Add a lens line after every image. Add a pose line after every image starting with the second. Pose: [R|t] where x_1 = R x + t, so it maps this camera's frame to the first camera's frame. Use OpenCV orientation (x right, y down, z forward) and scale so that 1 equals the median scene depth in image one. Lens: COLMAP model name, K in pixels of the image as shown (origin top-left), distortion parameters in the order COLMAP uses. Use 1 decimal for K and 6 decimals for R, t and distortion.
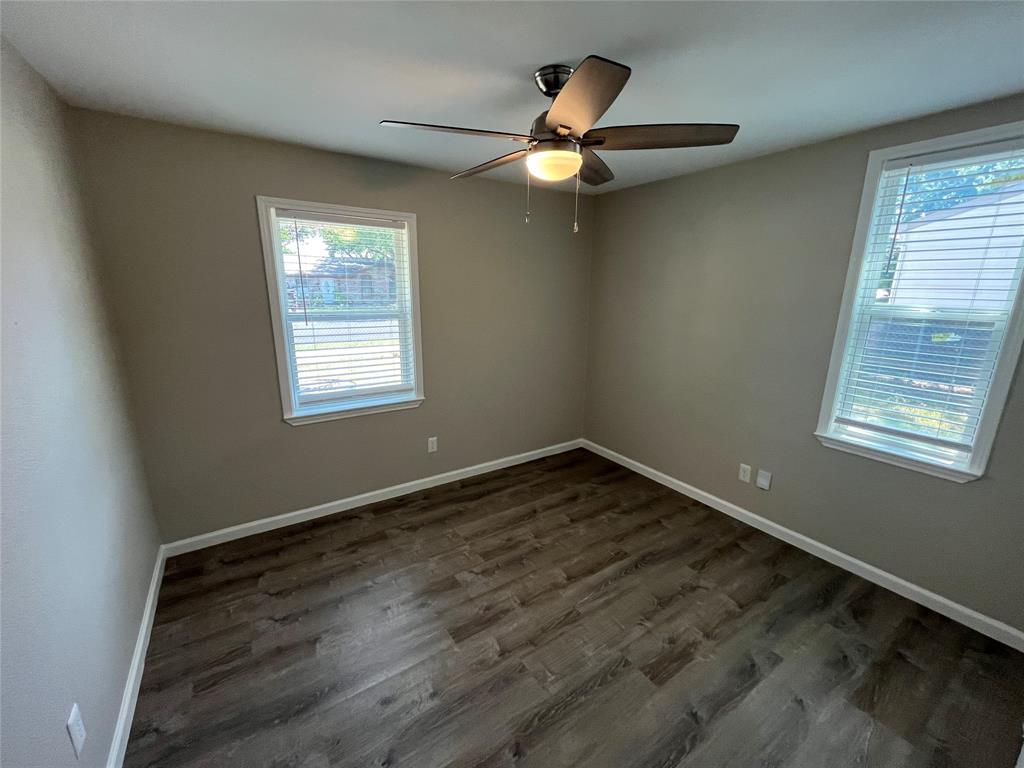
lens RADIAL K [[413.2, 0, 512.0], [0, 413.2, 384.0], [0, 0, 1]] dist [-0.002871, 0.000161]
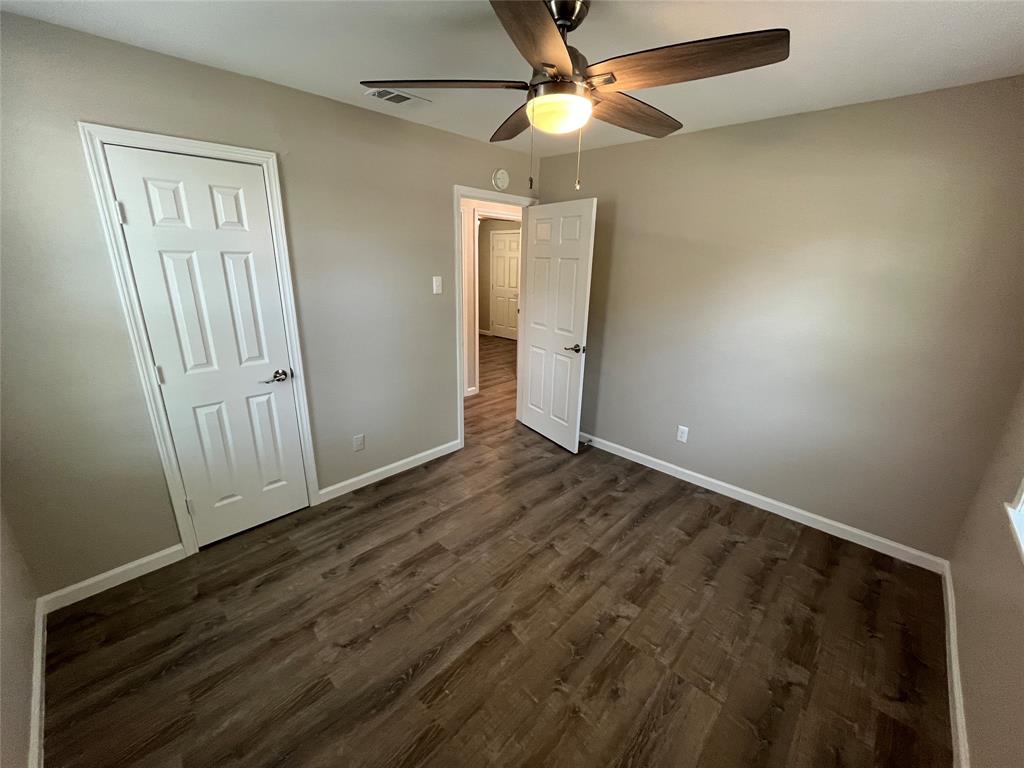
lens RADIAL K [[413.2, 0, 512.0], [0, 413.2, 384.0], [0, 0, 1]] dist [-0.002871, 0.000161]
pose [[-0.973533, 0.034461, -0.225932, 0.328124], [-0.086507, 0.859451, 0.503846, -0.376955], [0.211541, 0.510056, -0.833723, 1.578280]]
